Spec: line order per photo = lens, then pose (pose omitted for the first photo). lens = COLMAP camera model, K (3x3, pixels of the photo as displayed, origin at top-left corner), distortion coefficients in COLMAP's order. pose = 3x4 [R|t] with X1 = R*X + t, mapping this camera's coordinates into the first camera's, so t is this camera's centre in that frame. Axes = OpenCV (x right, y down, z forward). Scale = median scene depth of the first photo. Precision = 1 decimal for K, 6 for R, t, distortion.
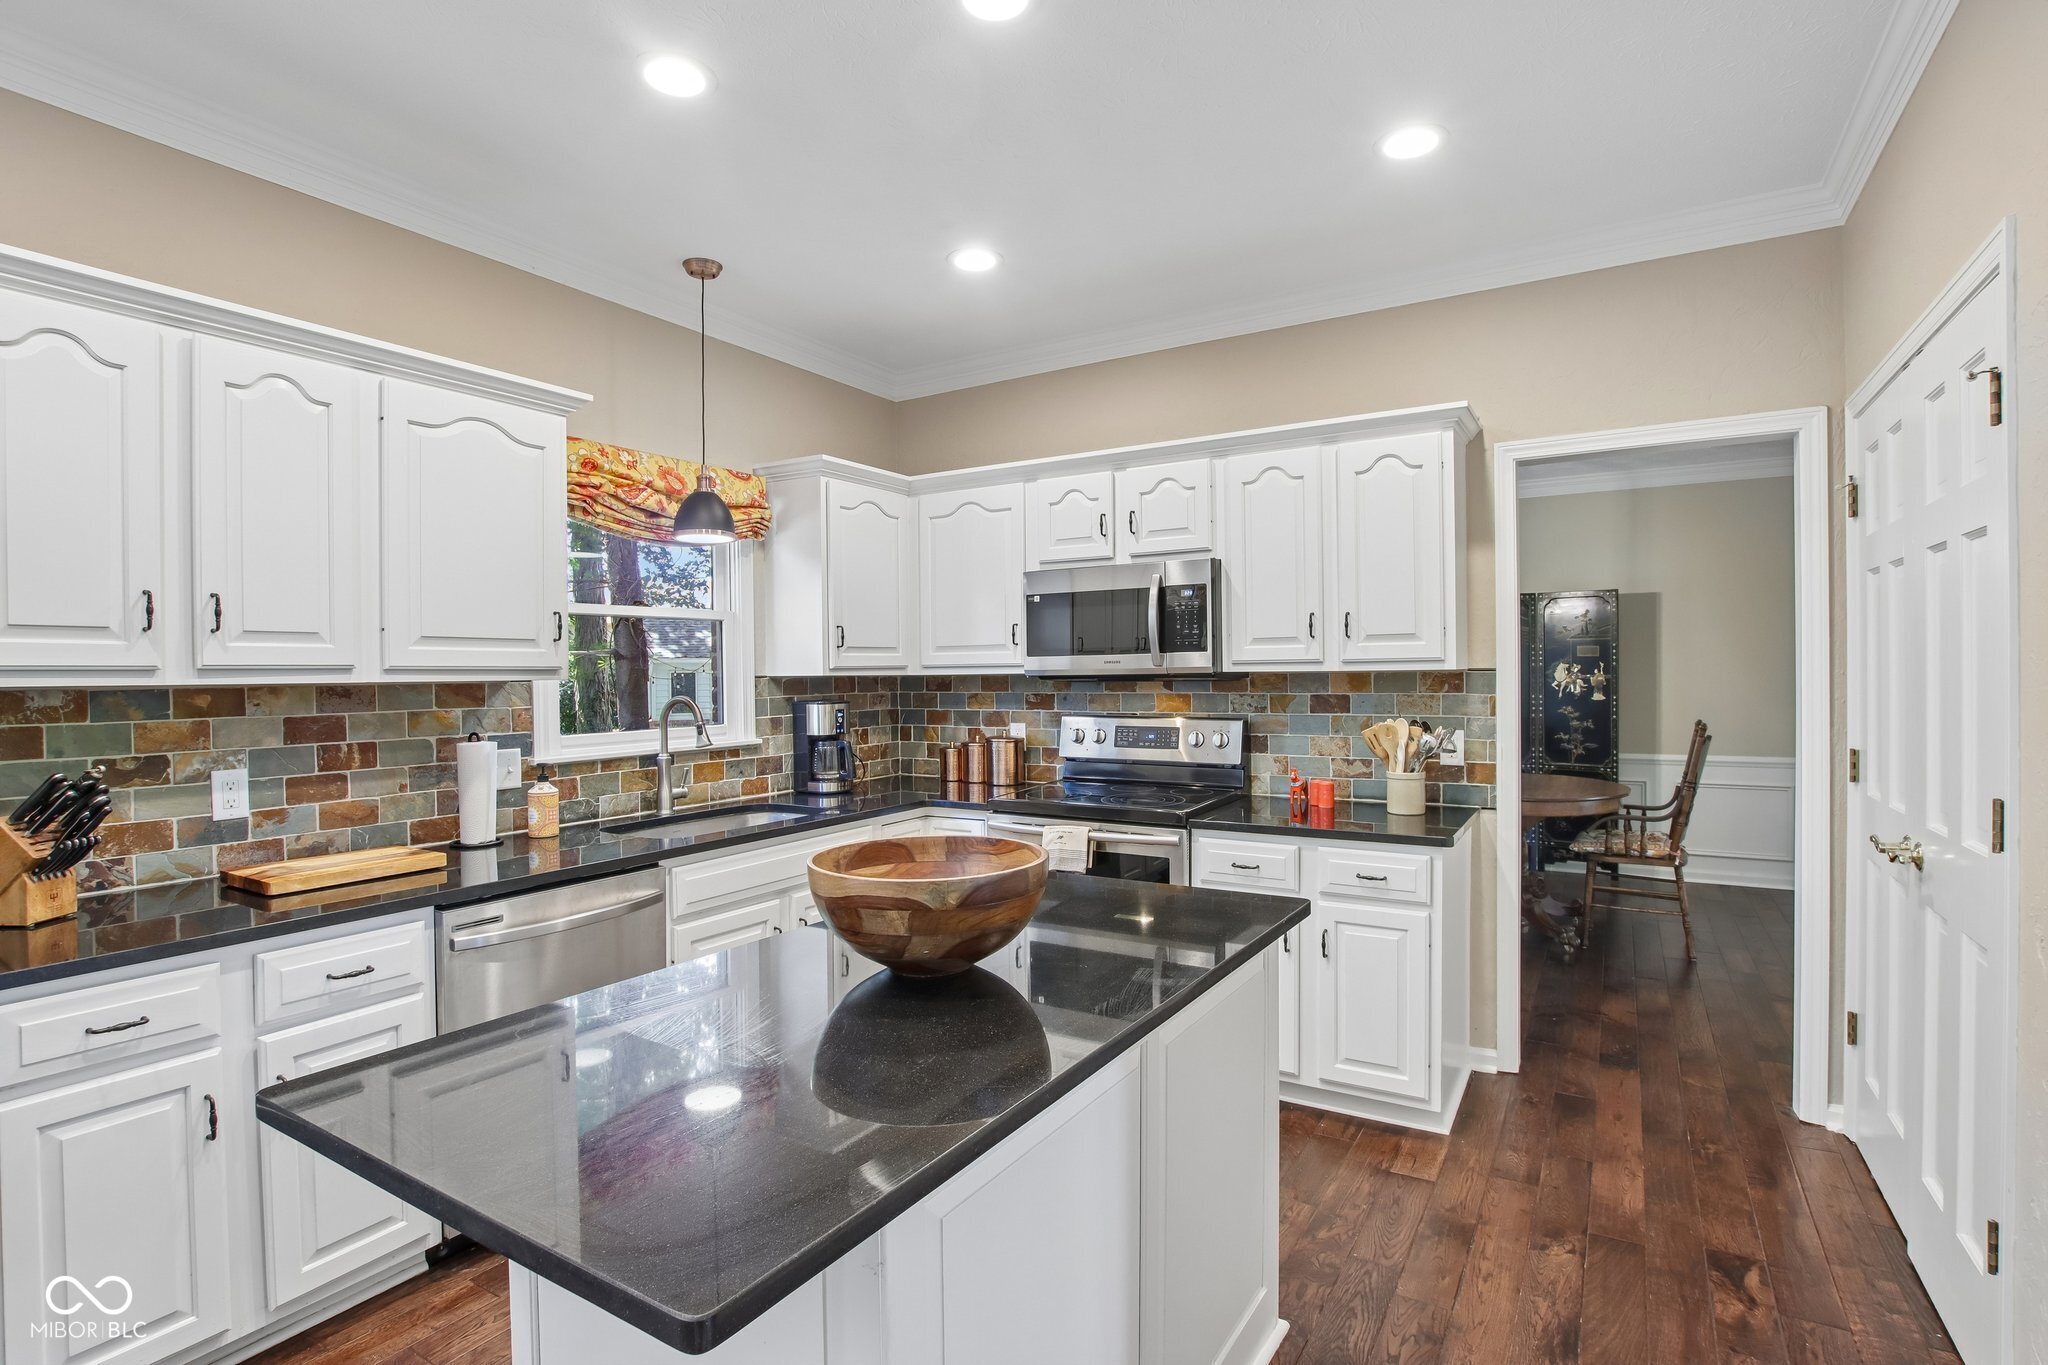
lens RADIAL K [[962.7, 0, 1011.1], [0, 962.7, 683.4], [0, 0, 1]] dist [-0.019236, -0.001060]
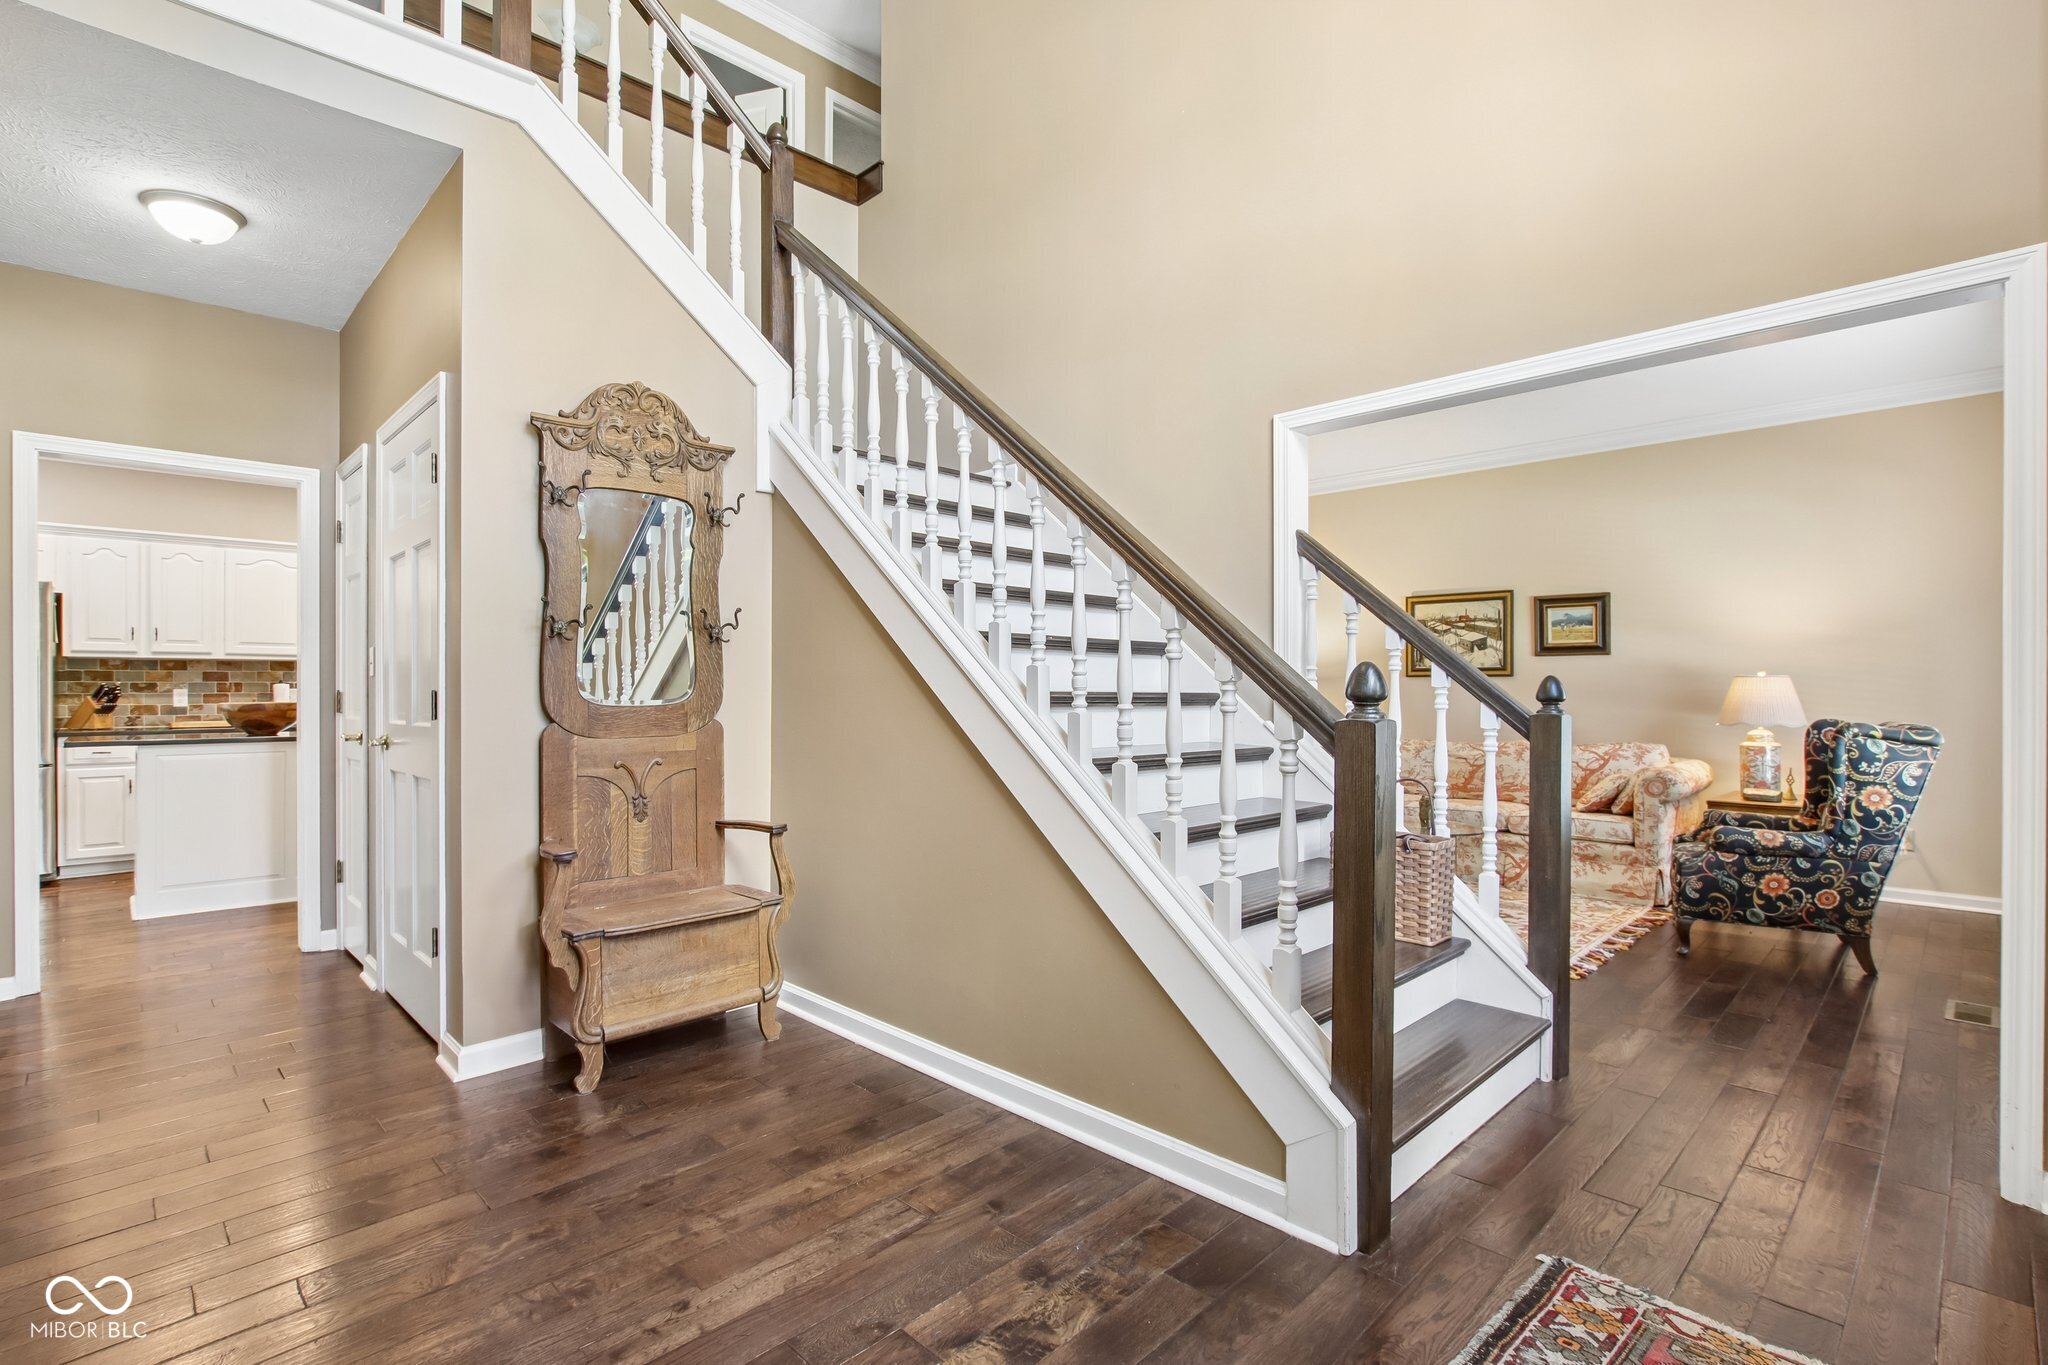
lens RADIAL K [[962.7, 0, 1044.2], [0, 962.7, 689.0], [0, 0, 1]] dist [-0.019236, -0.001060]
pose [[0.976926, 0.015540, -0.213012, 2.273109], [-0.016125, 0.999869, -0.001011, 0.052511], [0.212969, 0.004422, 0.977049, -1.190888]]
